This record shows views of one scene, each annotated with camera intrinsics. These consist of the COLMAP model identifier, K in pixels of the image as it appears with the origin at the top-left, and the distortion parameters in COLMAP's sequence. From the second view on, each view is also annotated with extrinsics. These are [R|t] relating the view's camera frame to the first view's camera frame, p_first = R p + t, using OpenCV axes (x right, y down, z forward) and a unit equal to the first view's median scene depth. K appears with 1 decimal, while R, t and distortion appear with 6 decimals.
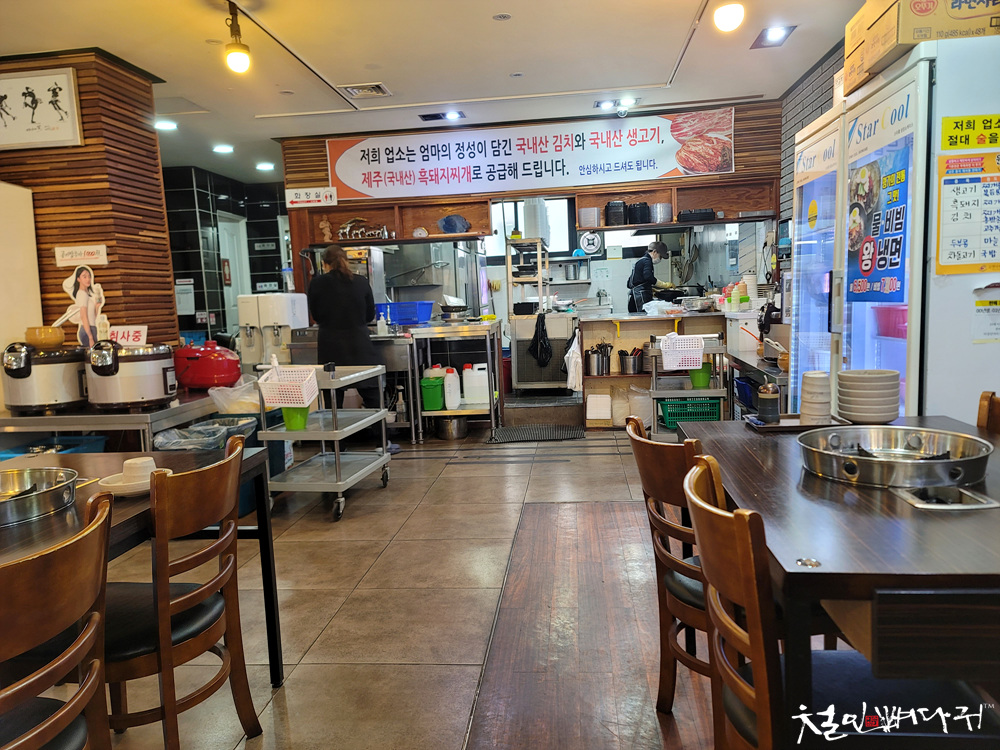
lens RADIAL K [[732.7, 0, 498.5], [0, 732.7, 377.5], [0, 0, 1]] dist [0.013860, 0.003108]
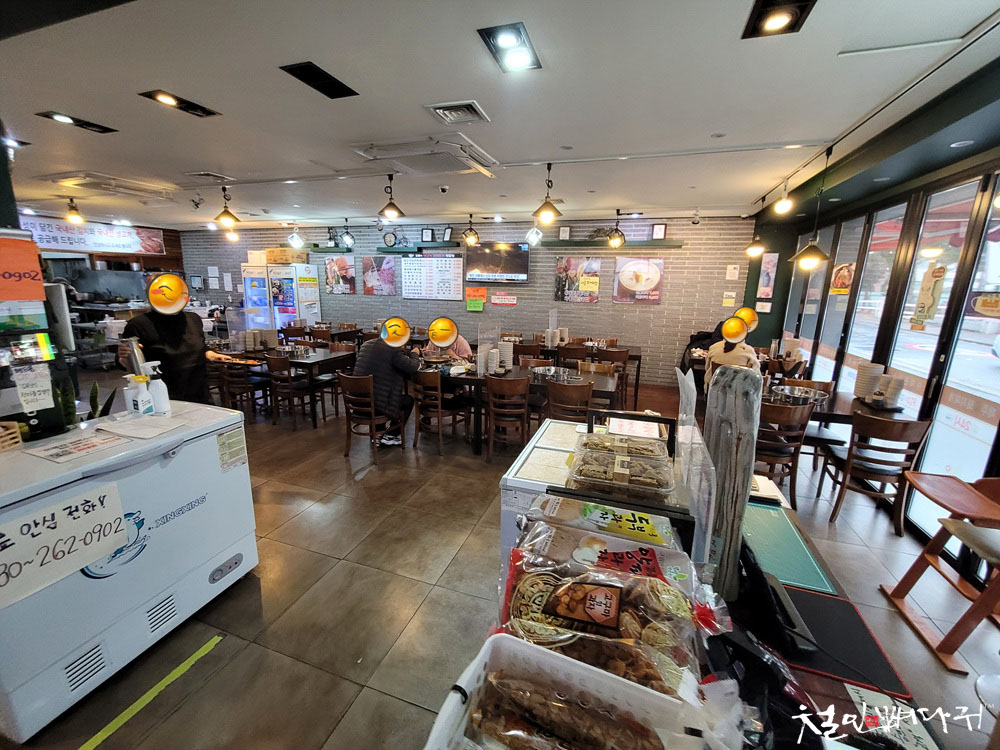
lens RADIAL K [[404.0, 0, 499.1], [0, 404.0, 374.0], [0, 0, 1]] dist [0.000063, 0.000027]
pose [[0.219028, -0.162013, 0.962174, -0.910126], [0.077929, 0.985873, 0.148264, 0.029072], [-0.972602, 0.042507, 0.228559, -0.514136]]
